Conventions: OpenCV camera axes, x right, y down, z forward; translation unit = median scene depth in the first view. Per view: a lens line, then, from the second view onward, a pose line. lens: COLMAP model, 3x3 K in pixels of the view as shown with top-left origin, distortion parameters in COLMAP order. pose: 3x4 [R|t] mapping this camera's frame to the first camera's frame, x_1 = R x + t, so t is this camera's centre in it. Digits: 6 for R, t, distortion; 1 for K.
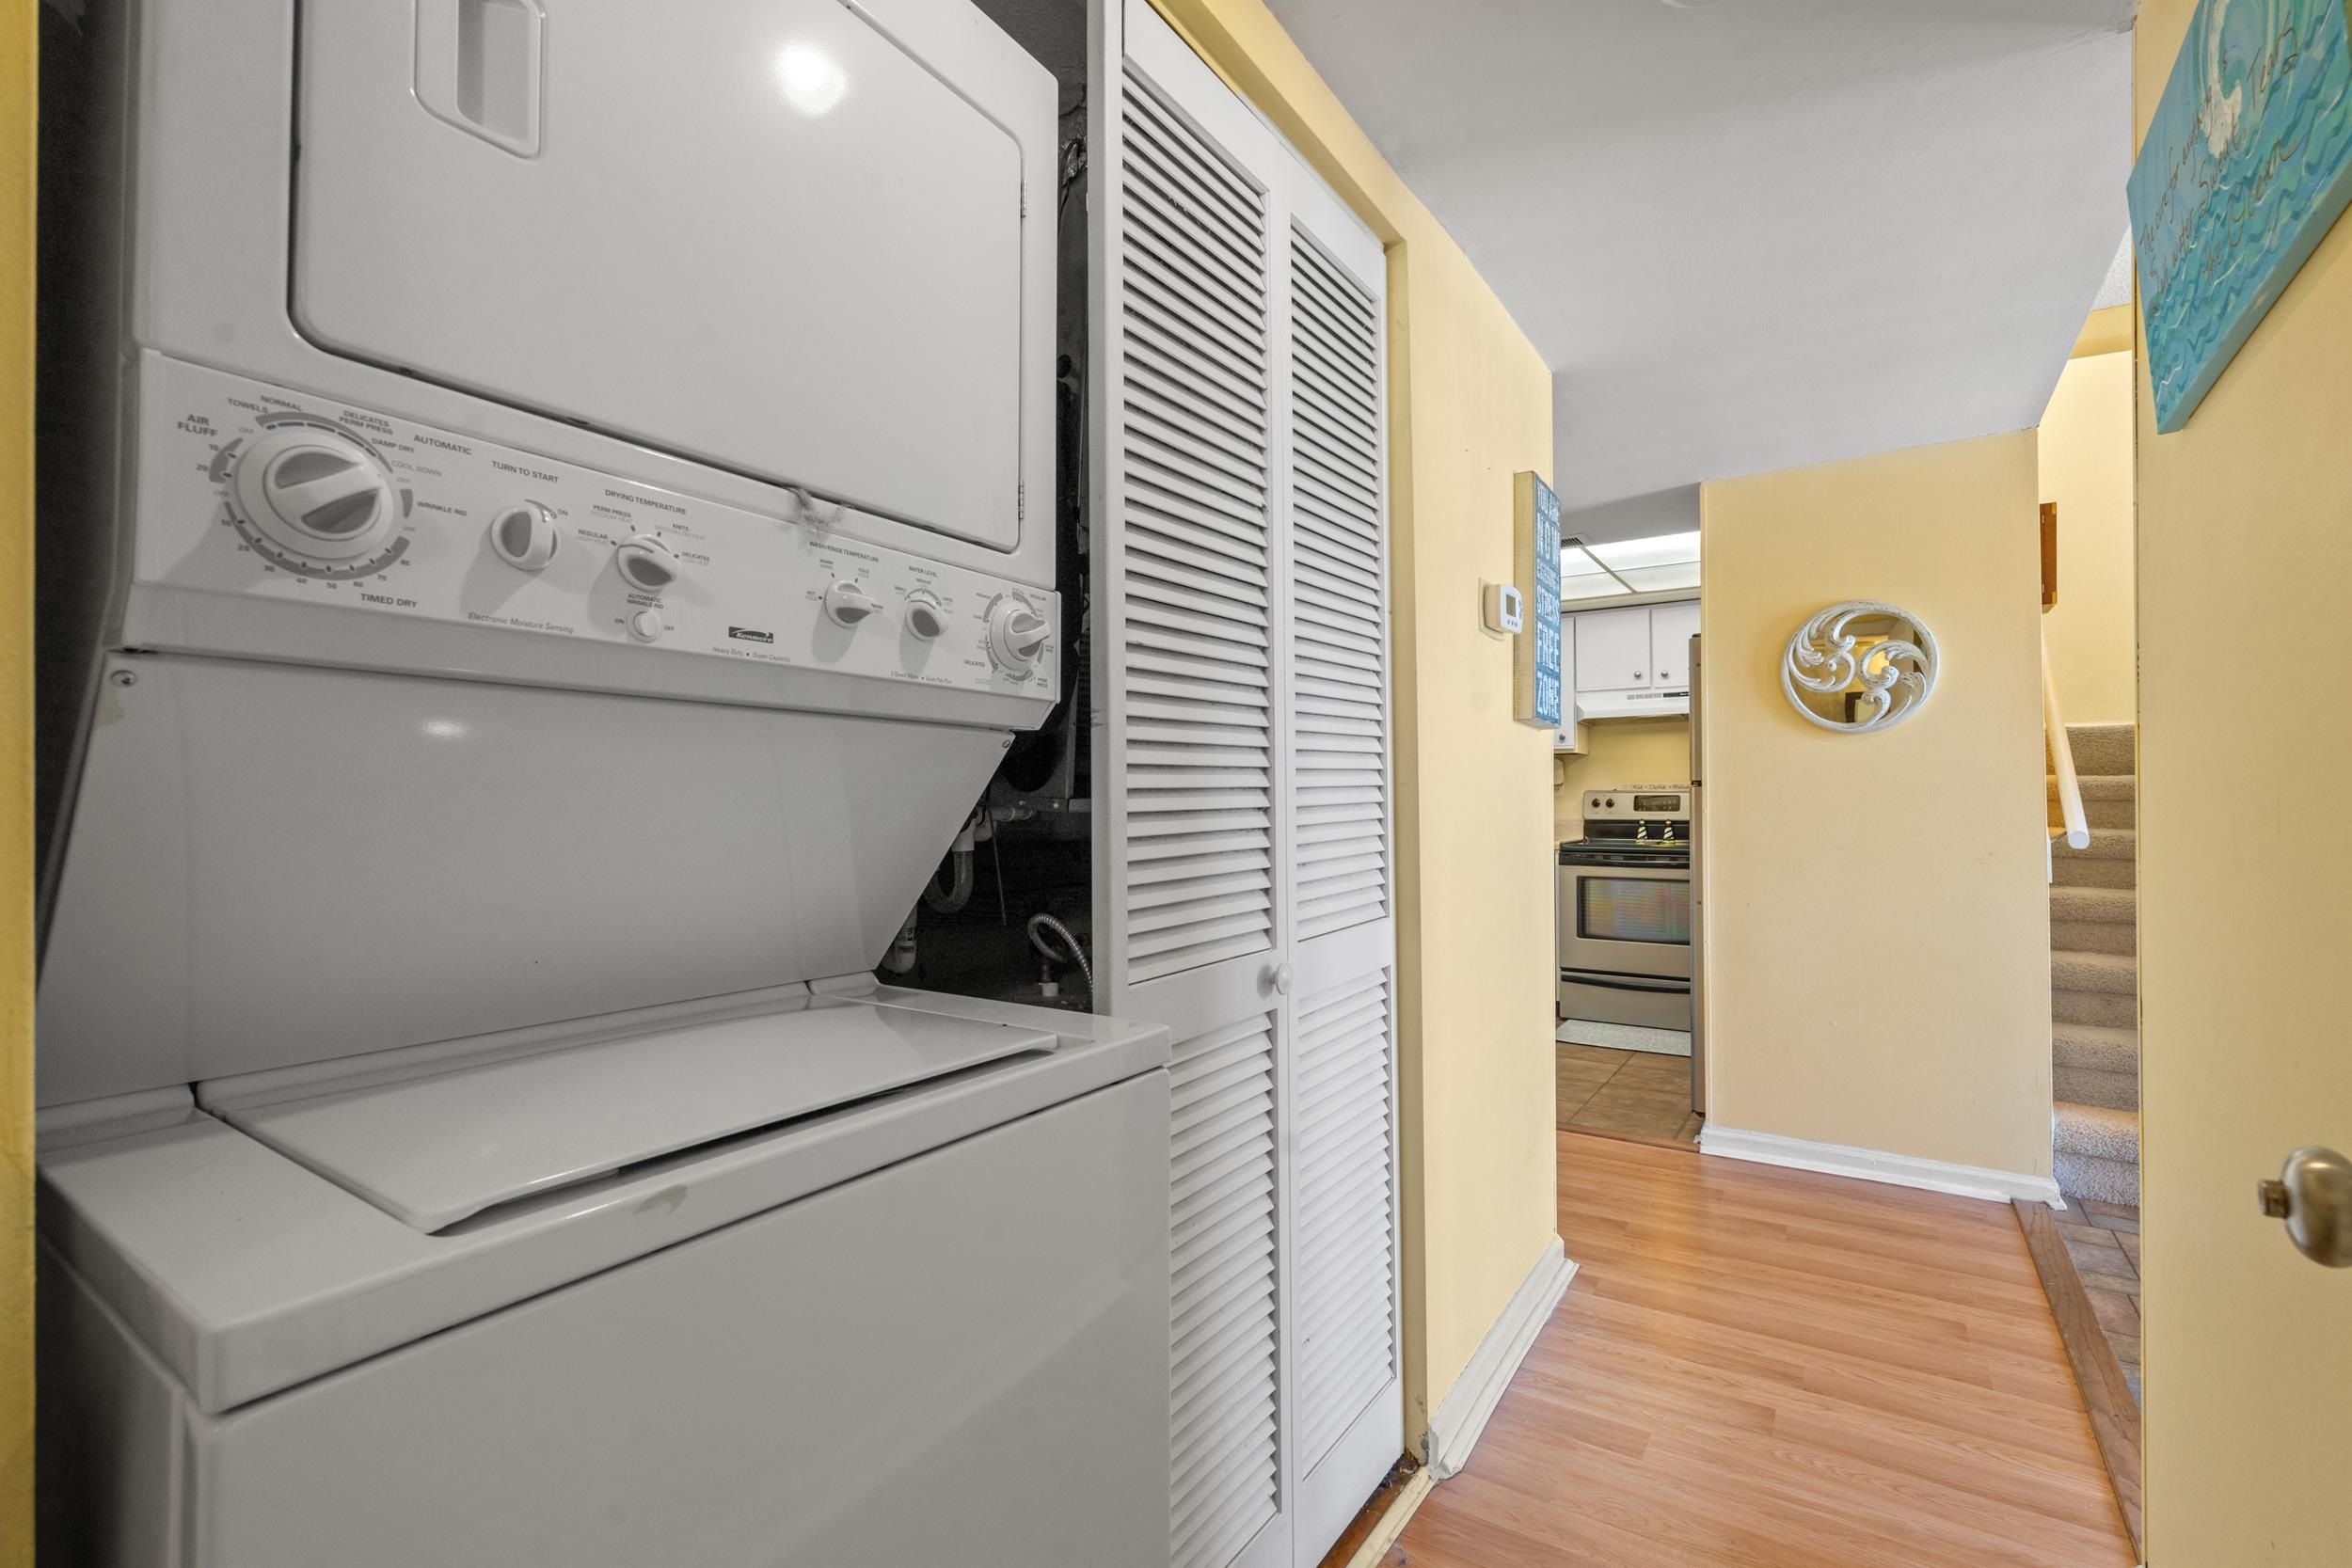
lens RADIAL K [[1045.9, 0, 1191.2], [0, 1045.9, 785.6], [0, 0, 1]] dist [-0.002387, -0.000156]
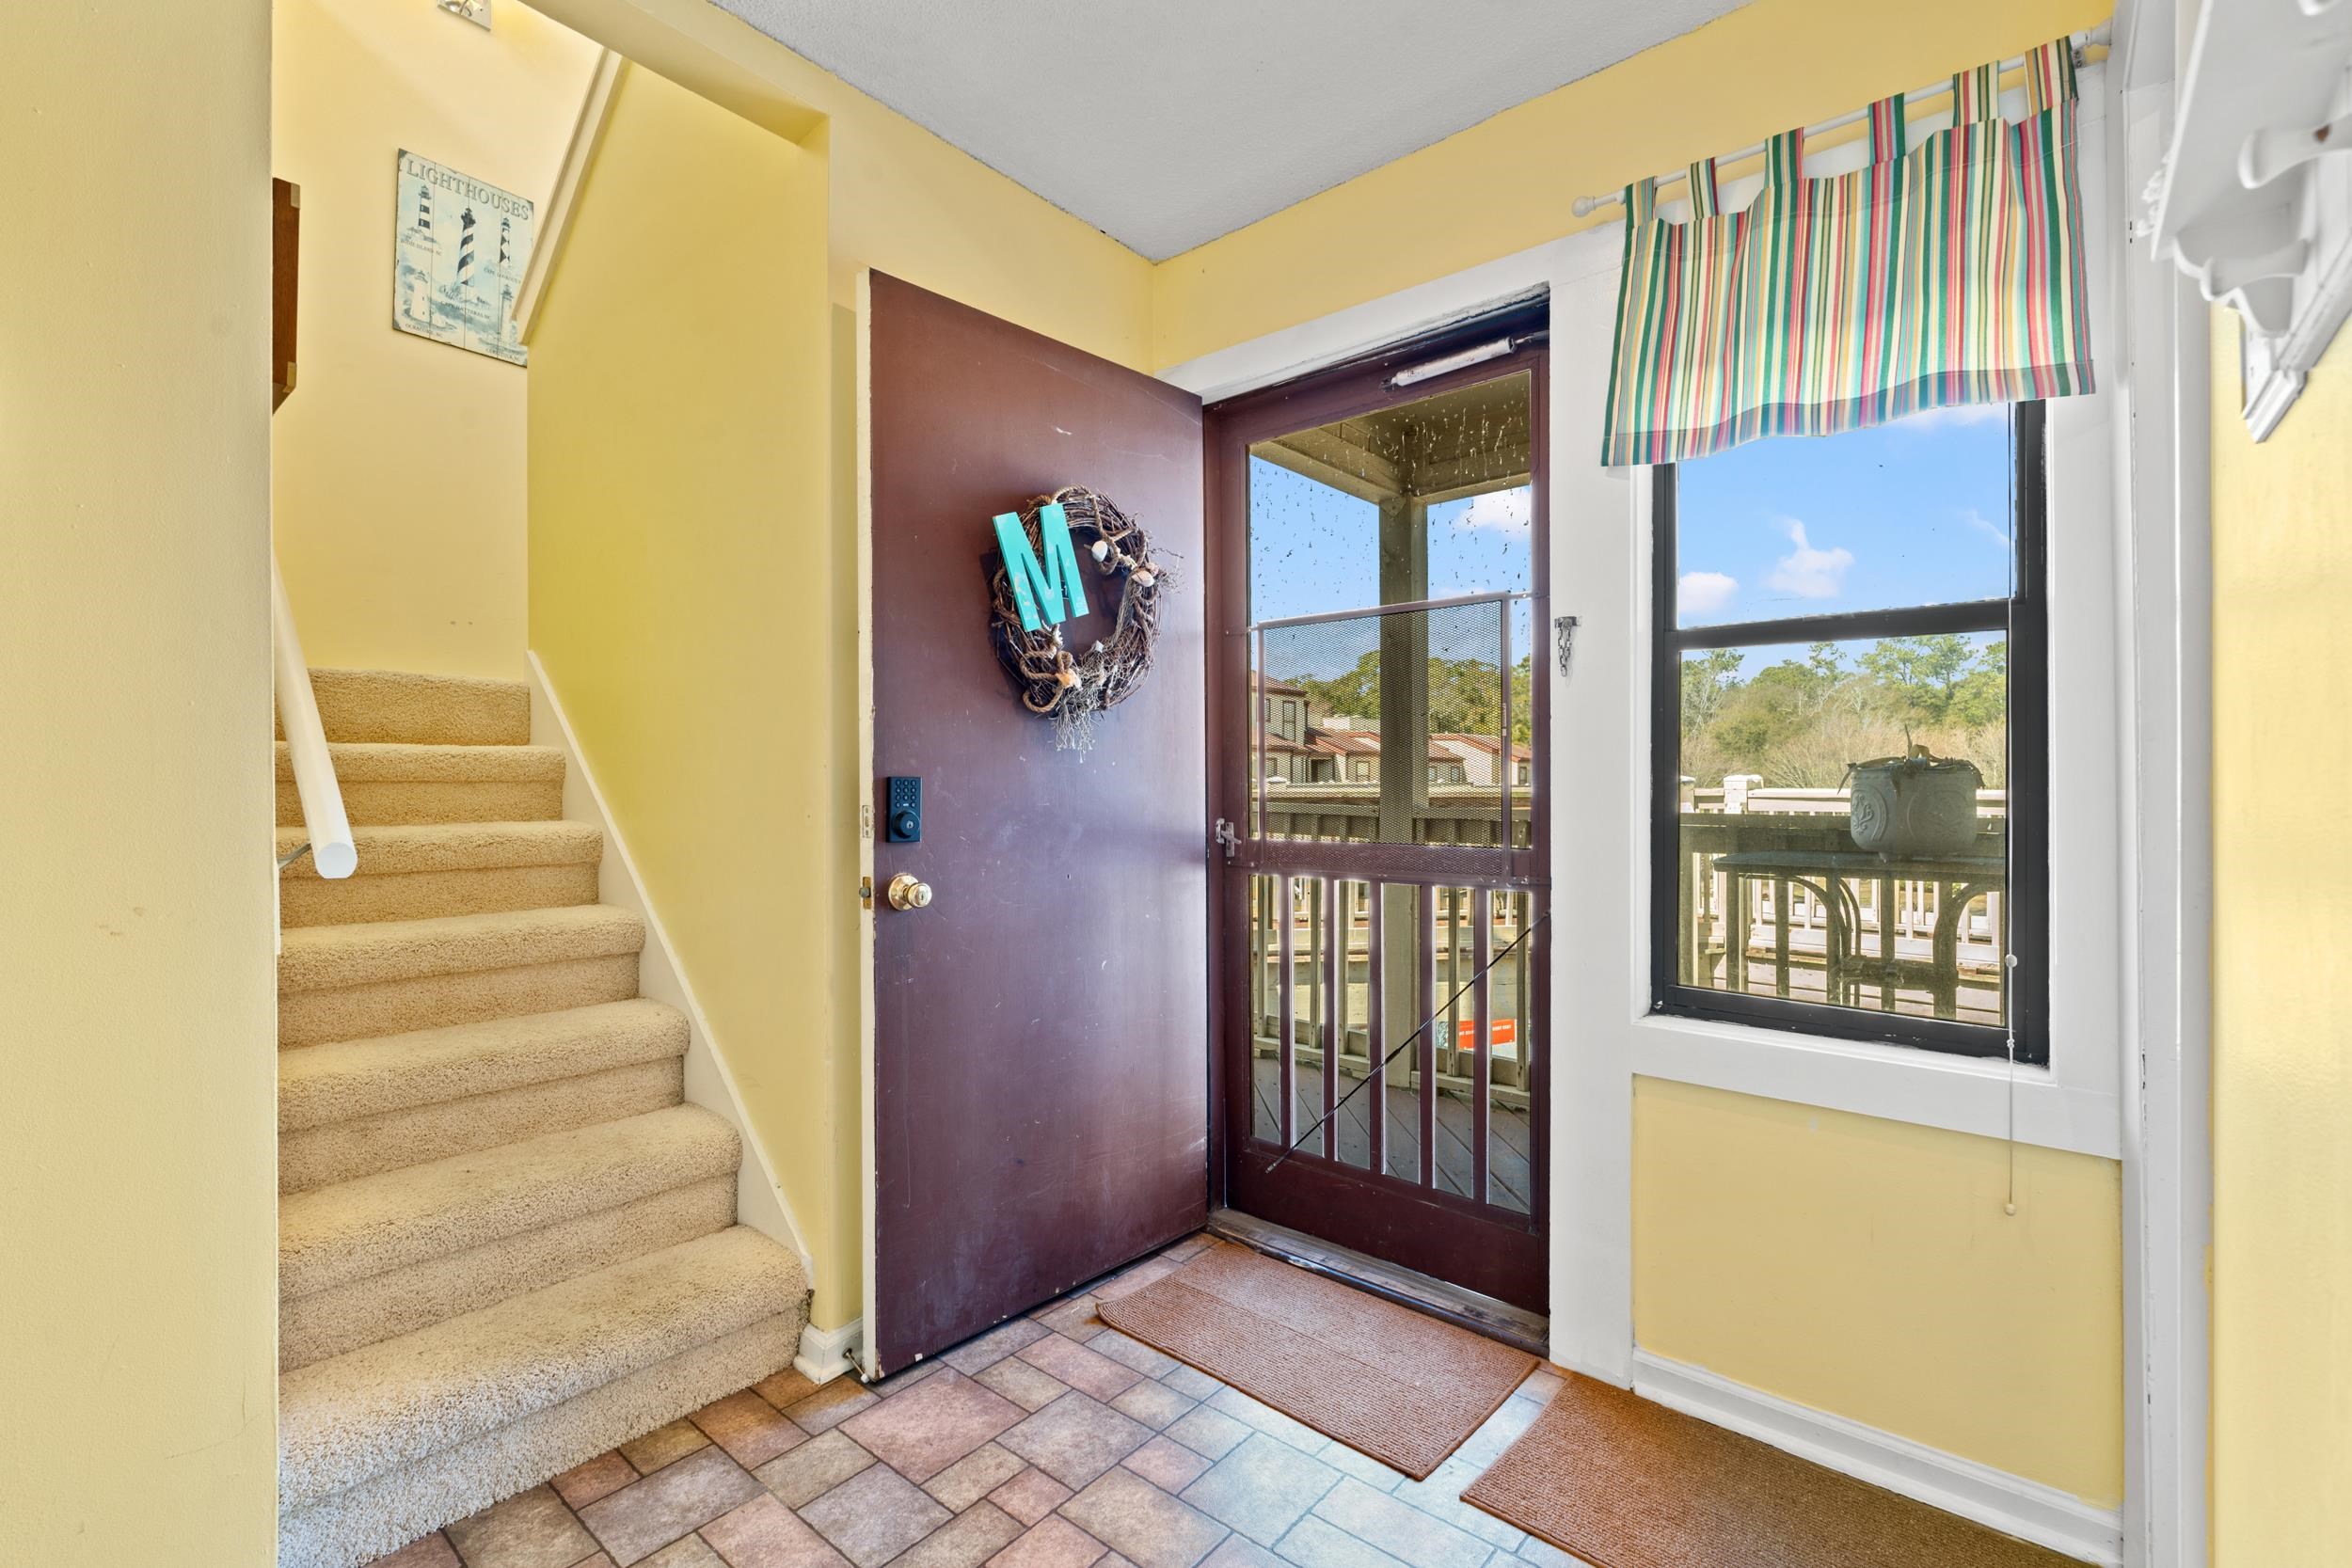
lens RADIAL K [[1045.9, 0, 1191.2], [0, 1045.9, 785.6], [0, 0, 1]] dist [-0.002387, -0.000156]
pose [[0.166015, 0.002696, 0.986120, 0.359893], [-0.019377, 0.999812, 0.000529, 0.005996], [-0.985933, -0.019196, 0.166036, 0.435571]]
